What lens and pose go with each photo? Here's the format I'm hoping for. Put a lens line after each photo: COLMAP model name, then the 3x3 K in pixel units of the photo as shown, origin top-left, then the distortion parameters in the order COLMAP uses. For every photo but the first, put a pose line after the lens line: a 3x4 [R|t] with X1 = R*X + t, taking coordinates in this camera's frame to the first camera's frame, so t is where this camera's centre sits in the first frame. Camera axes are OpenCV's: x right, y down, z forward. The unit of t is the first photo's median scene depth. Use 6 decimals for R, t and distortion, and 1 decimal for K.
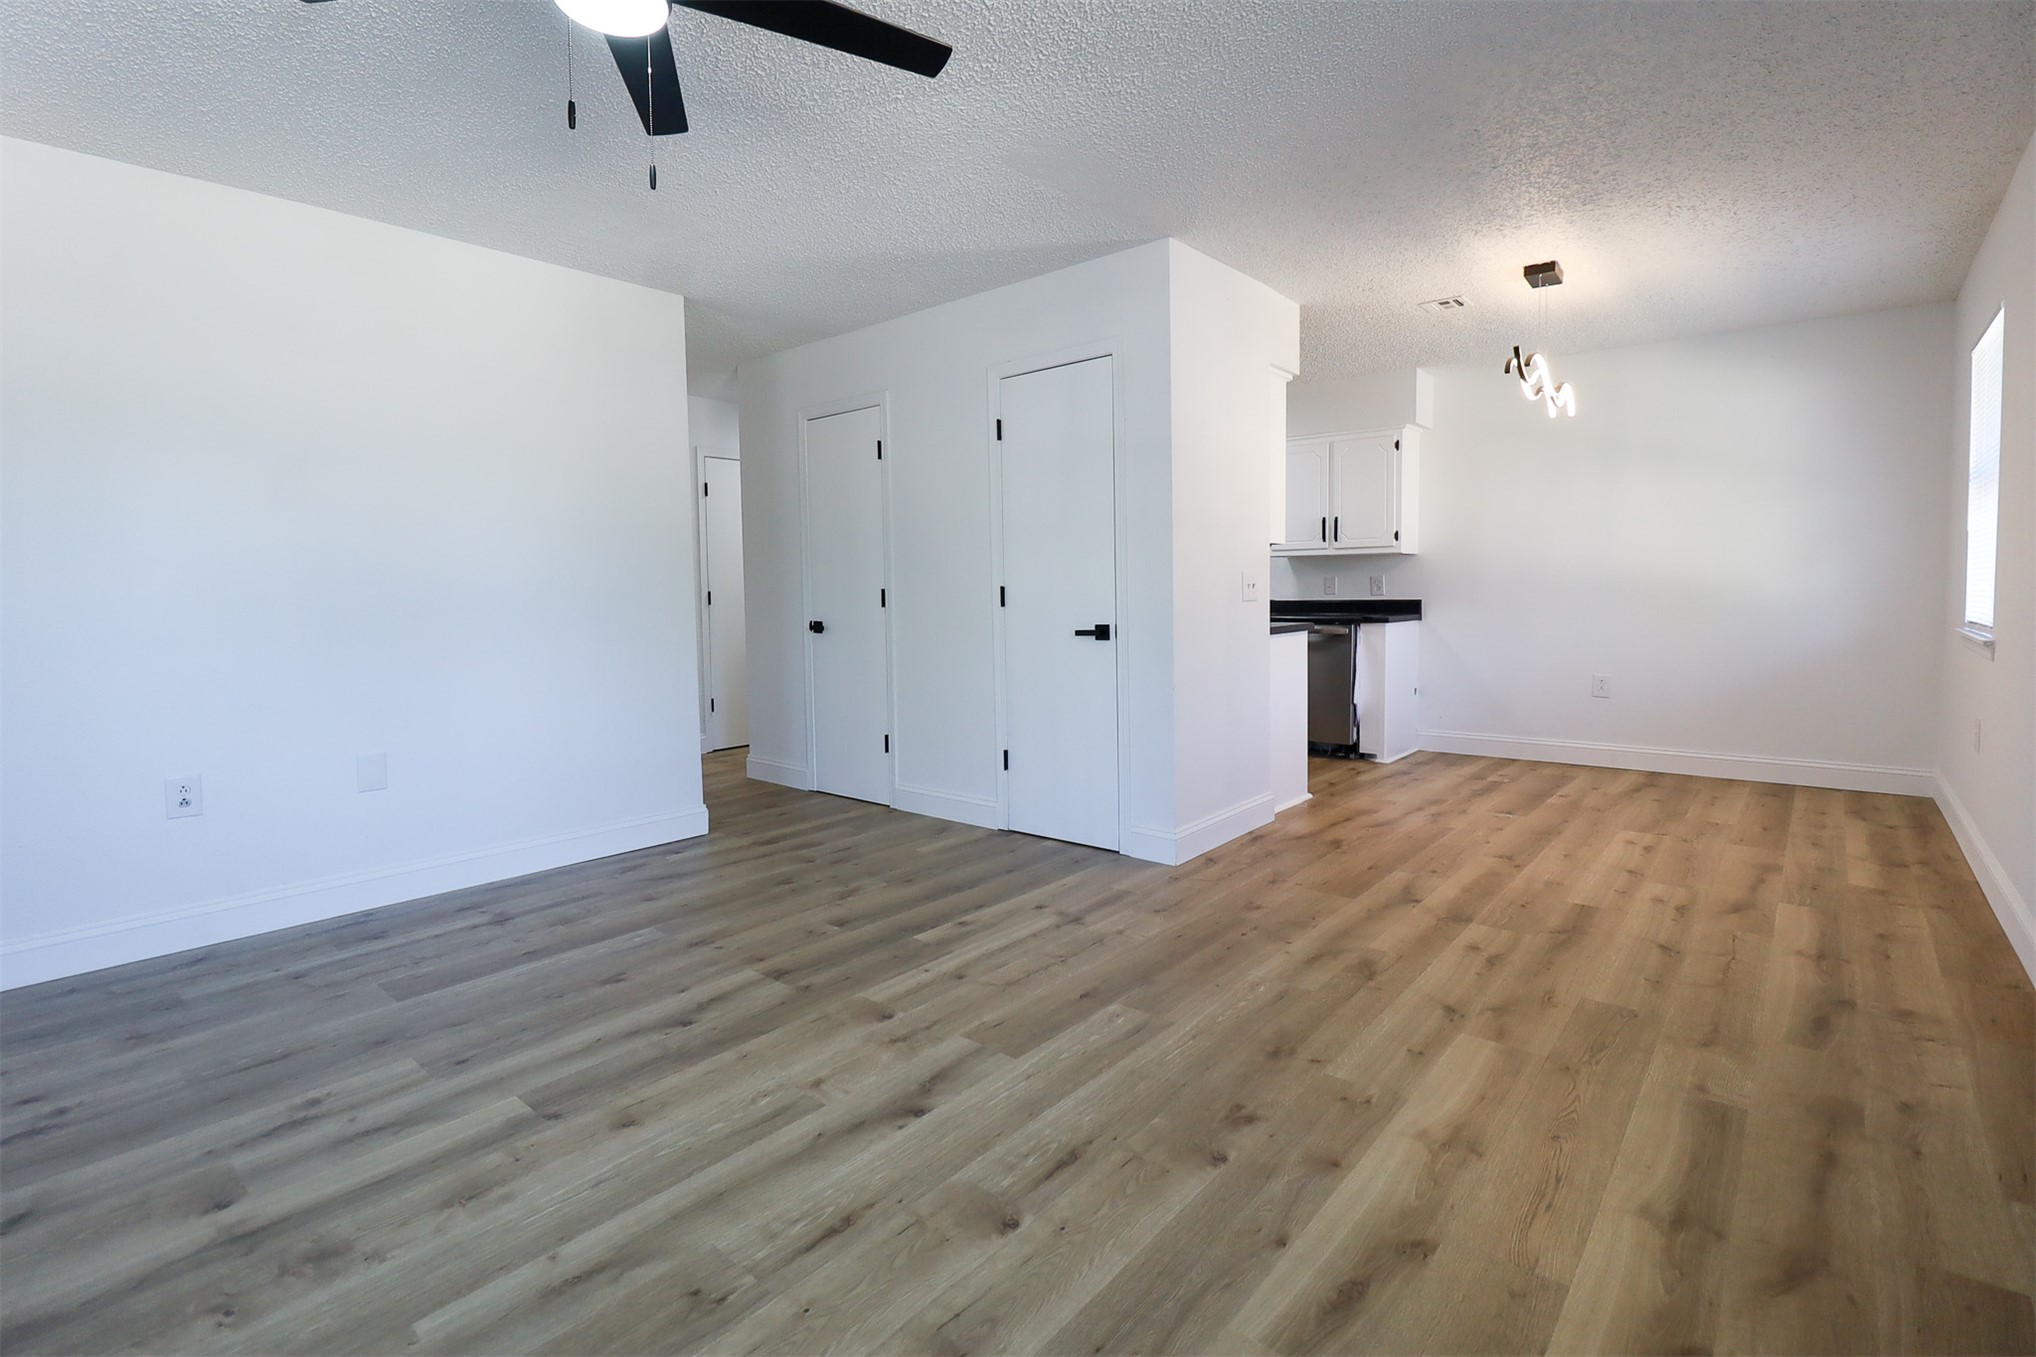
lens RADIAL K [[940.5, 0, 1016.0], [0, 940.5, 646.3], [0, 0, 1]] dist [0.001607, -0.013532]
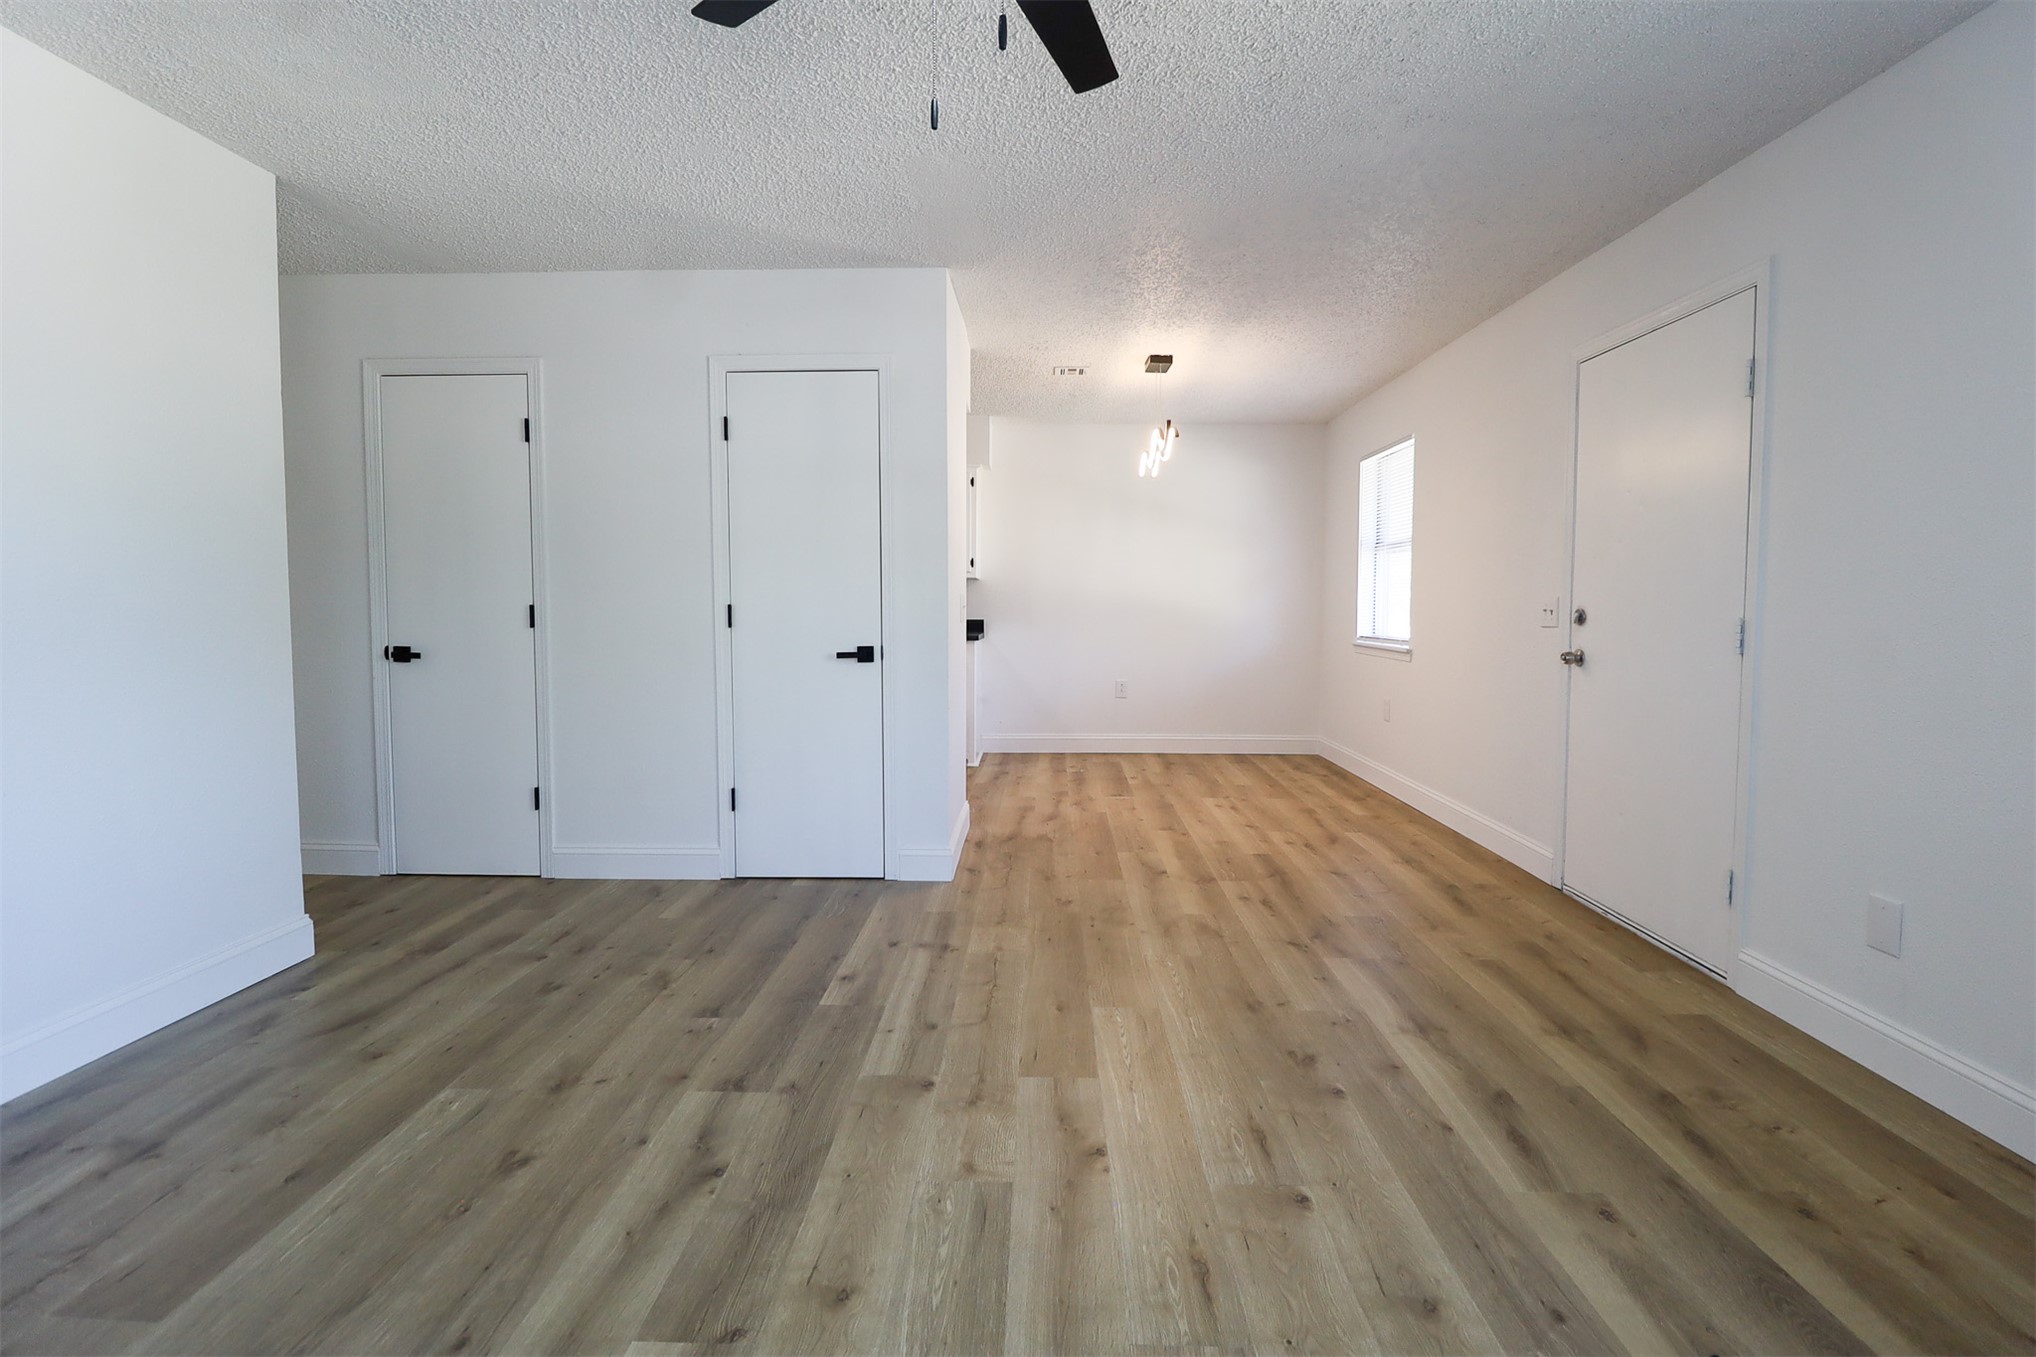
lens RADIAL K [[941.9, 0, 1023.3], [0, 941.9, 651.9], [0, 0, 1]] dist [0.000500, -0.012578]
pose [[0.774515, -0.017104, 0.632324, -0.470692], [0.024019, 0.999709, -0.002379, -0.013043], [-0.632099, 0.017030, 0.774701, 0.174416]]
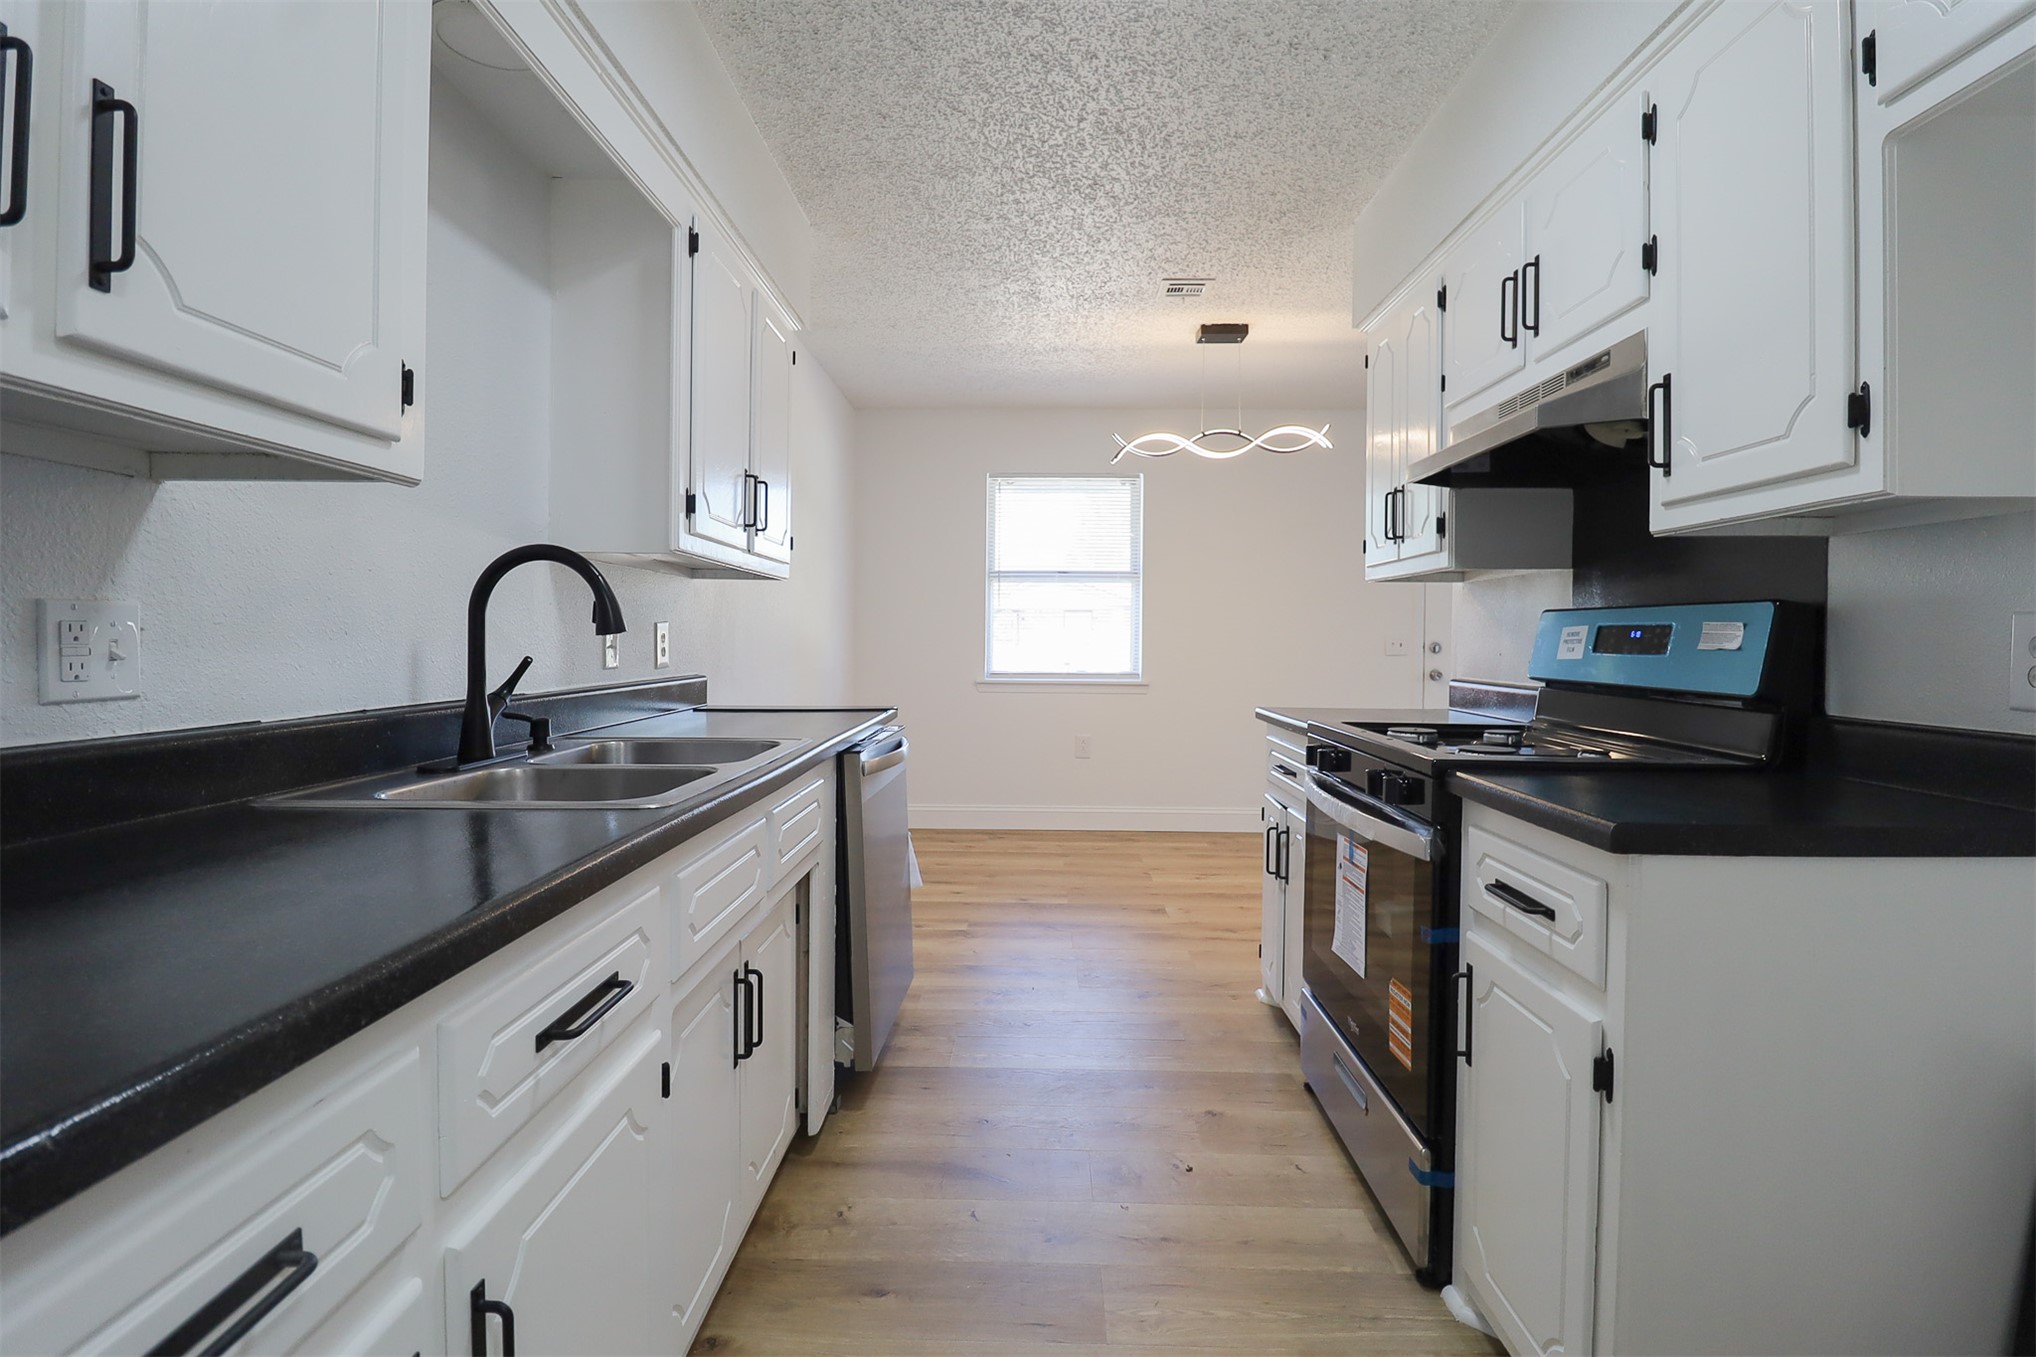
lens RADIAL K [[940.5, 0, 1016.0], [0, 940.5, 646.3], [0, 0, 1]] dist [0.001607, -0.013532]
pose [[-0.629463, 0.006382, 0.777004, -0.074492], [0.051014, 0.998148, 0.033129, -0.130727], [-0.775354, 0.060492, -0.628623, 2.174569]]
